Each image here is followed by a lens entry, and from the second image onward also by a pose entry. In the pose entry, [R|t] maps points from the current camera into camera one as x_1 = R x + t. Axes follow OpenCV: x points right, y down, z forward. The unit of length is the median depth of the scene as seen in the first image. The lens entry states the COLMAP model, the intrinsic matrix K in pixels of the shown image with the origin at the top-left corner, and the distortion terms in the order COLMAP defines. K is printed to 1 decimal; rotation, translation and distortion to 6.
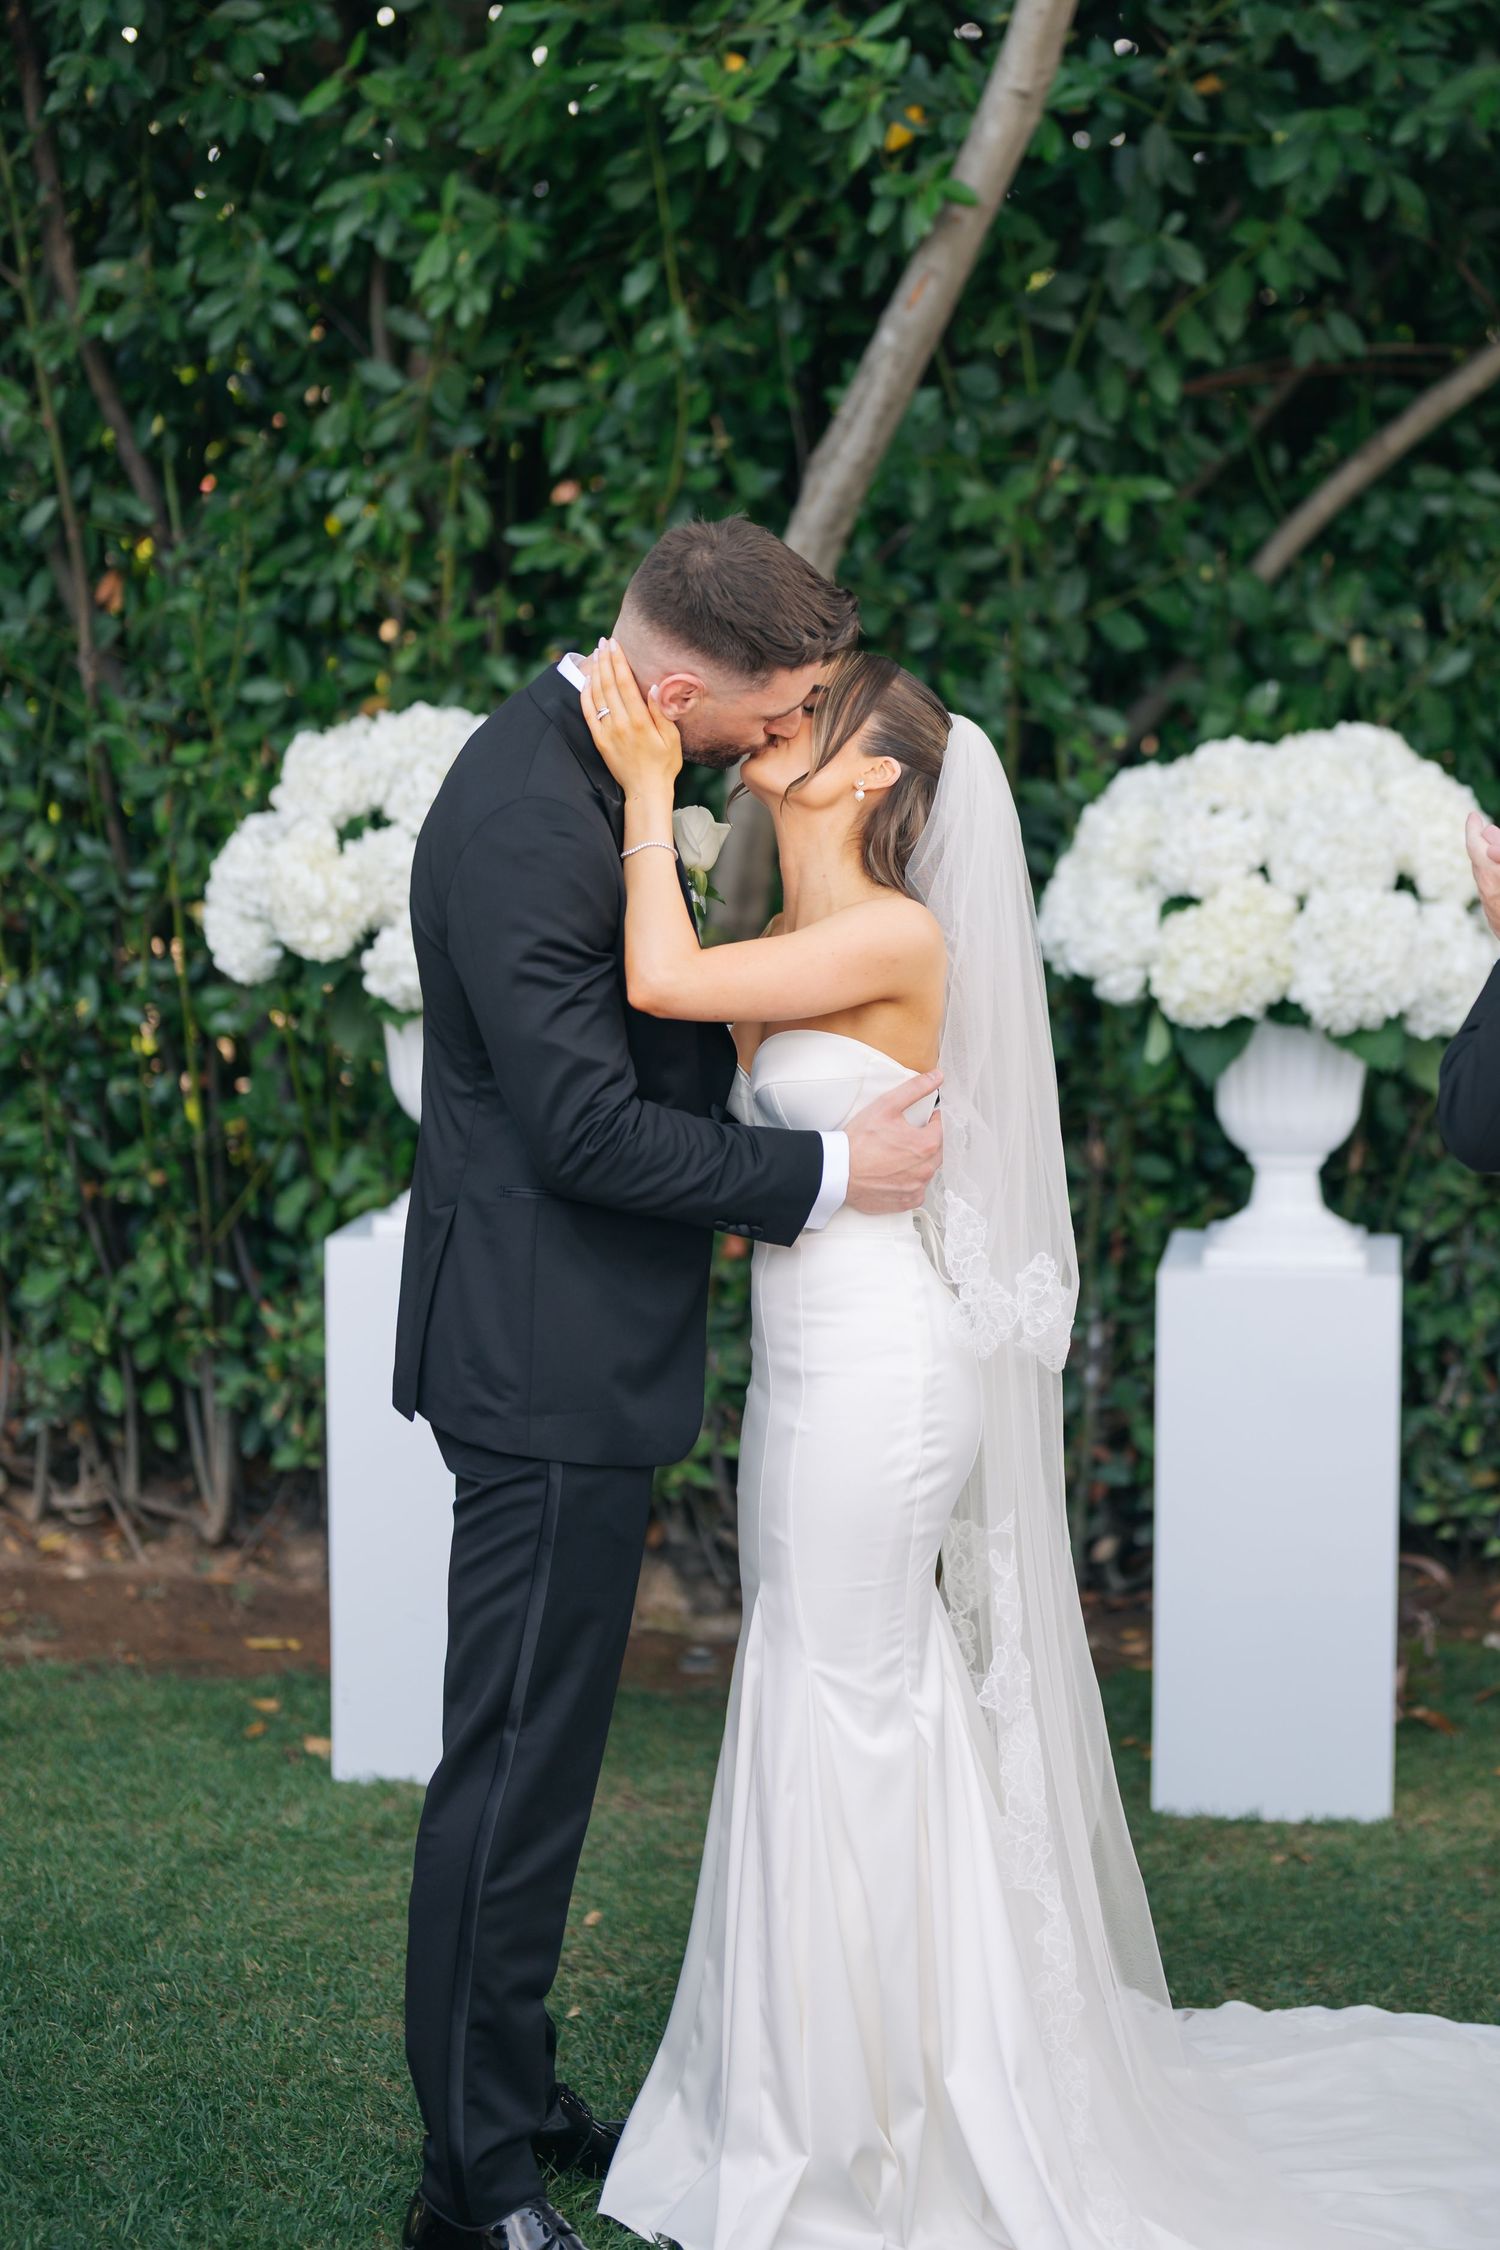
lens RADIAL K [[3366.5, 0, 738.8], [0, 3366.5, 949.7], [0, 0, 1]] dist [0.070962, 0.000000]
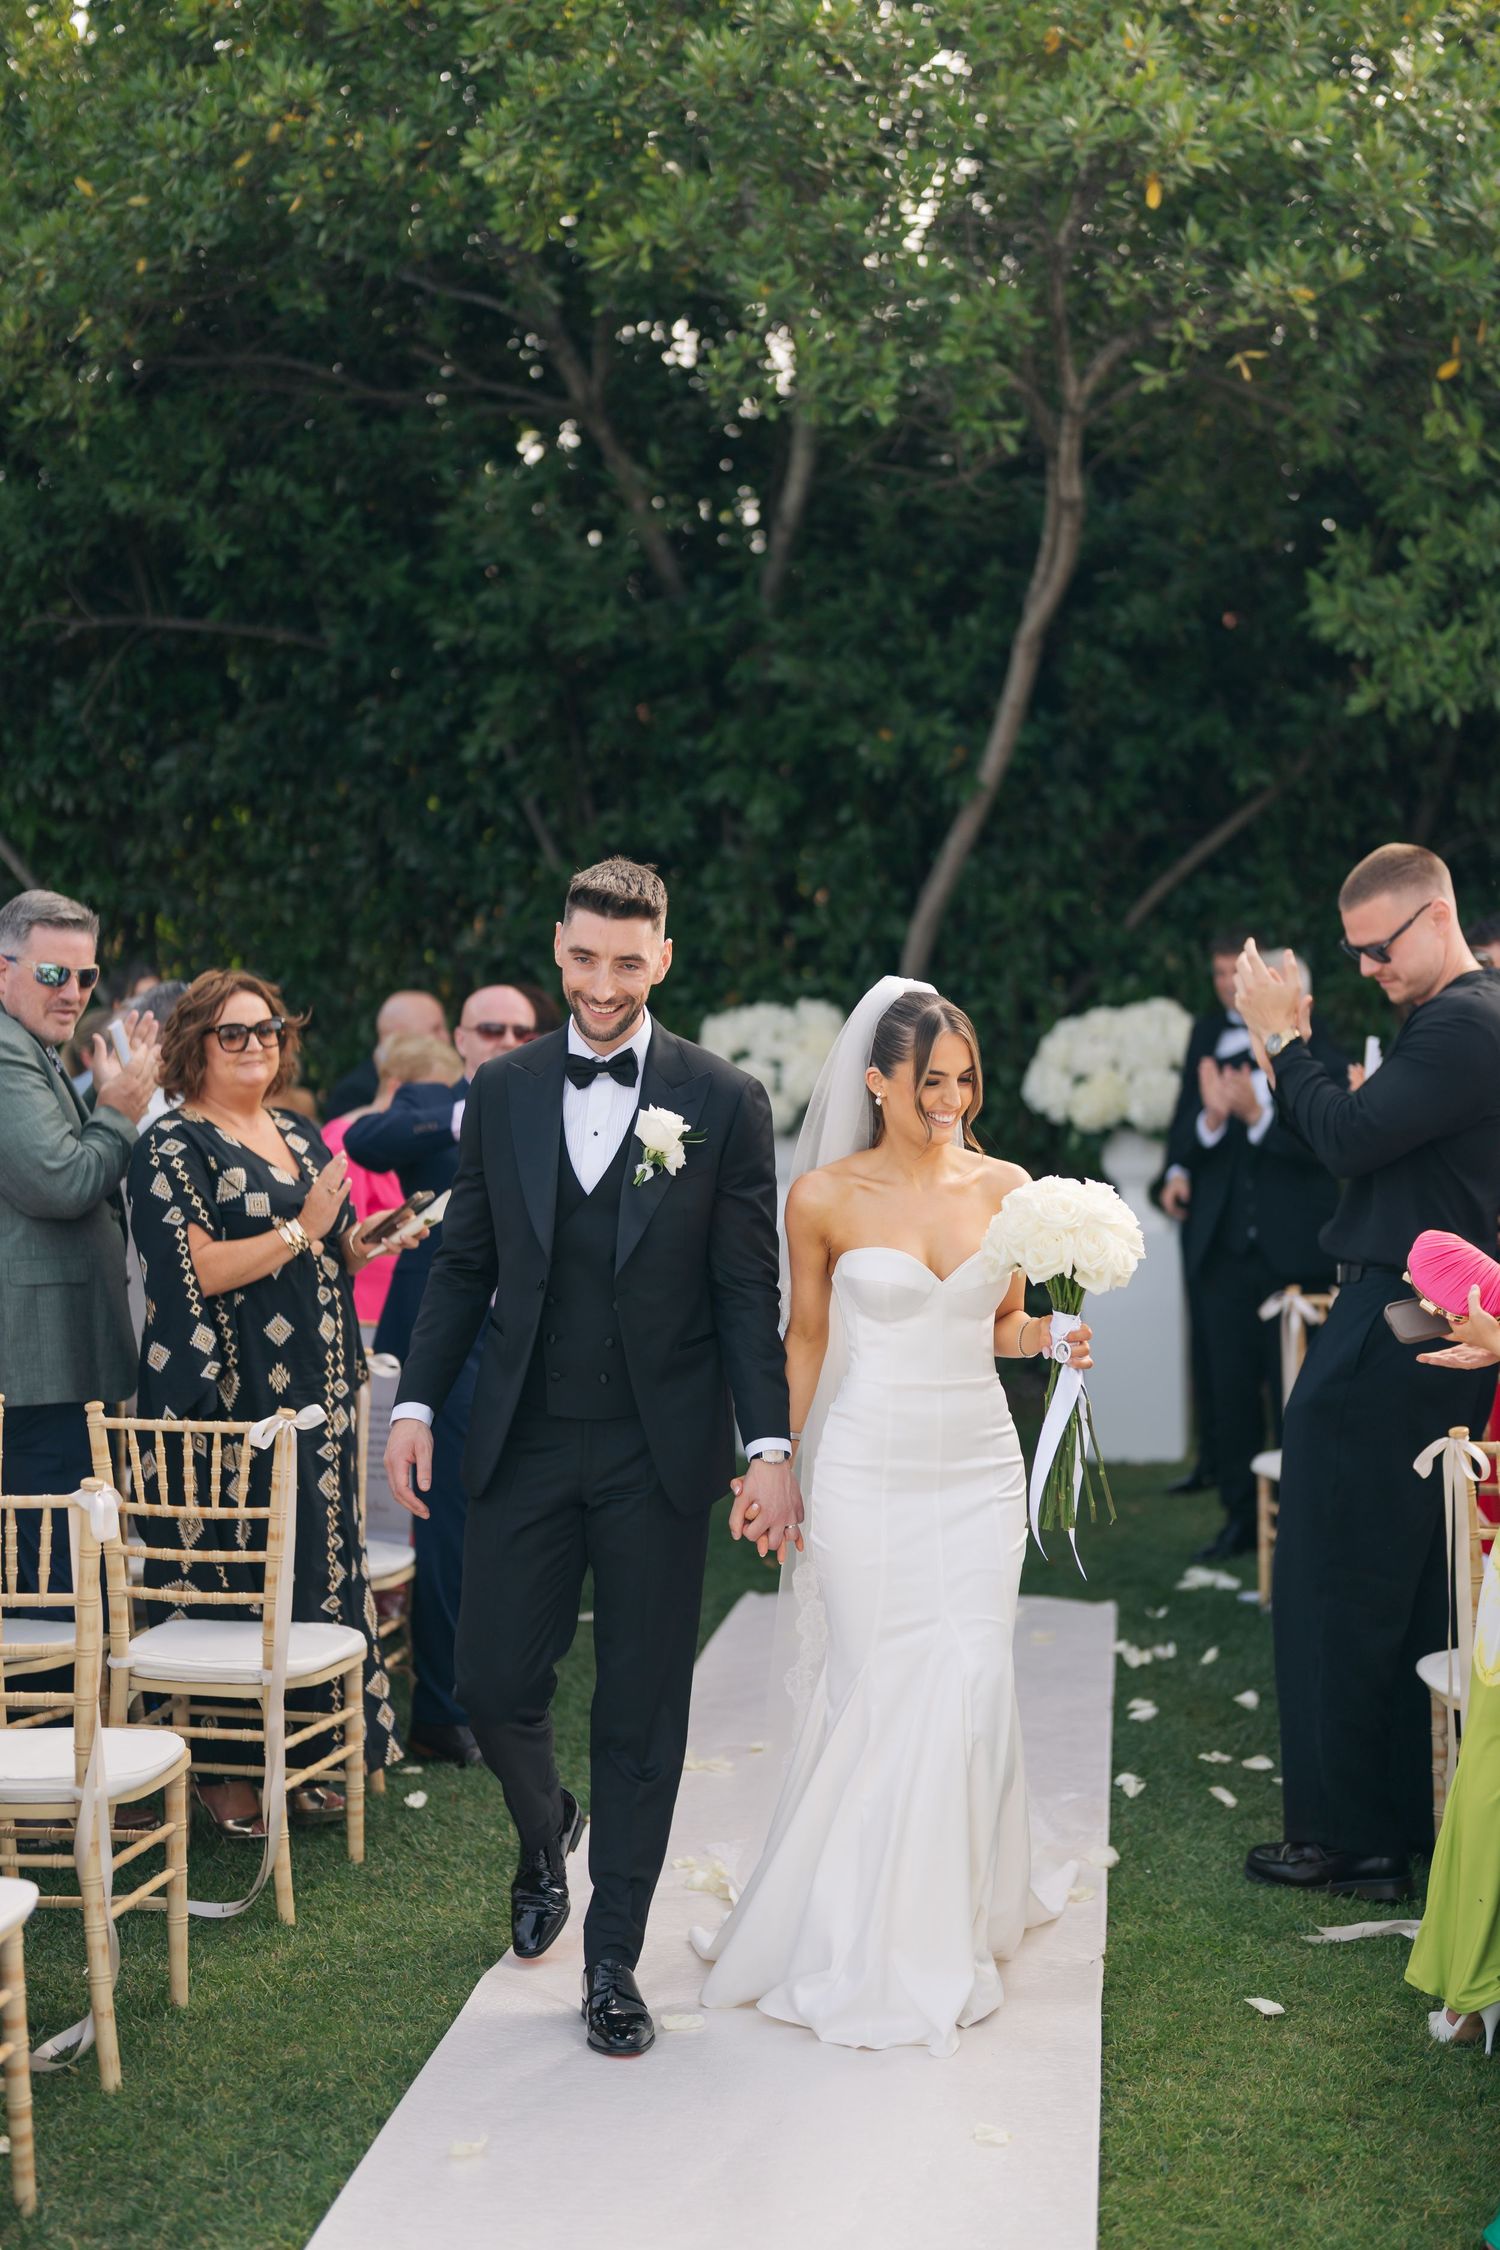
lens RADIAL K [[3366.5, 0, 749.4], [0, 3366.5, 1121.4], [0, 0, 1]] dist [0.070962, 0.000000]
pose [[0.998782, -0.028410, -0.040329, -0.008137], [0.028471, 0.999594, 0.000944, 0.007302], [0.040286, -0.002091, 0.999186, -1.281670]]
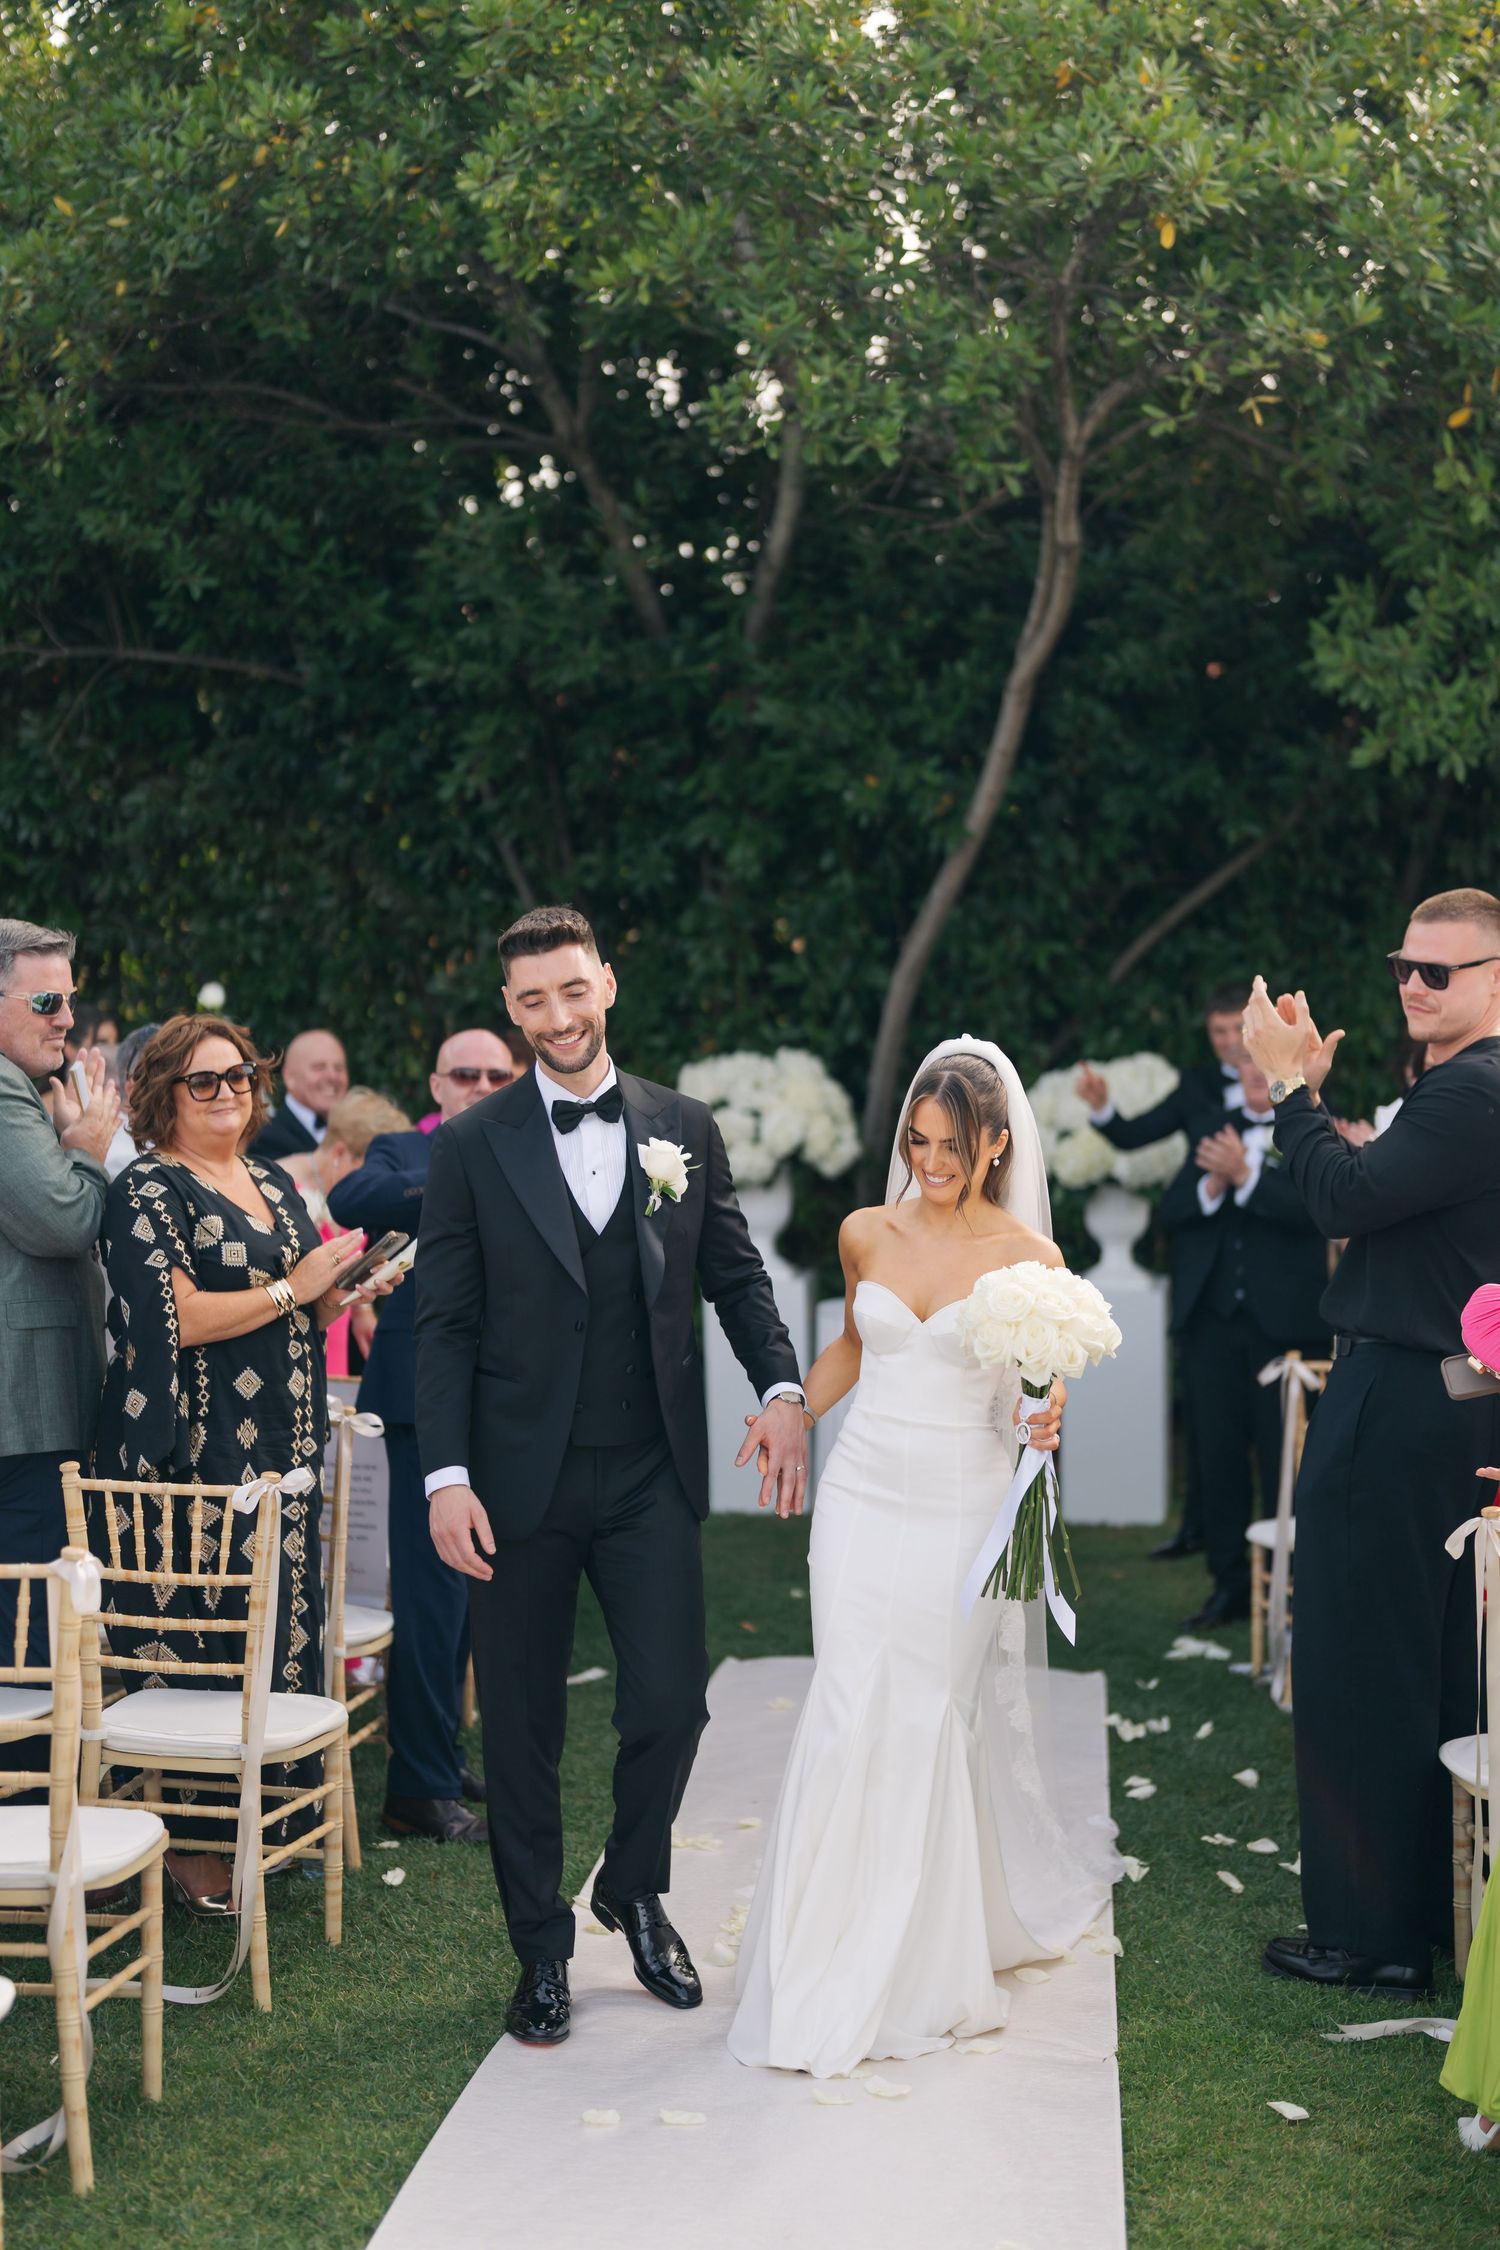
lens RADIAL K [[3366.5, 0, 762.2], [0, 3366.5, 1131.2], [0, 0, 1]] dist [0.070962, 0.000000]
pose [[0.999708, -0.015106, -0.018859, -0.033365], [0.014948, 0.999852, -0.008494, 0.001615], [0.018985, 0.008210, 0.999786, -1.238259]]
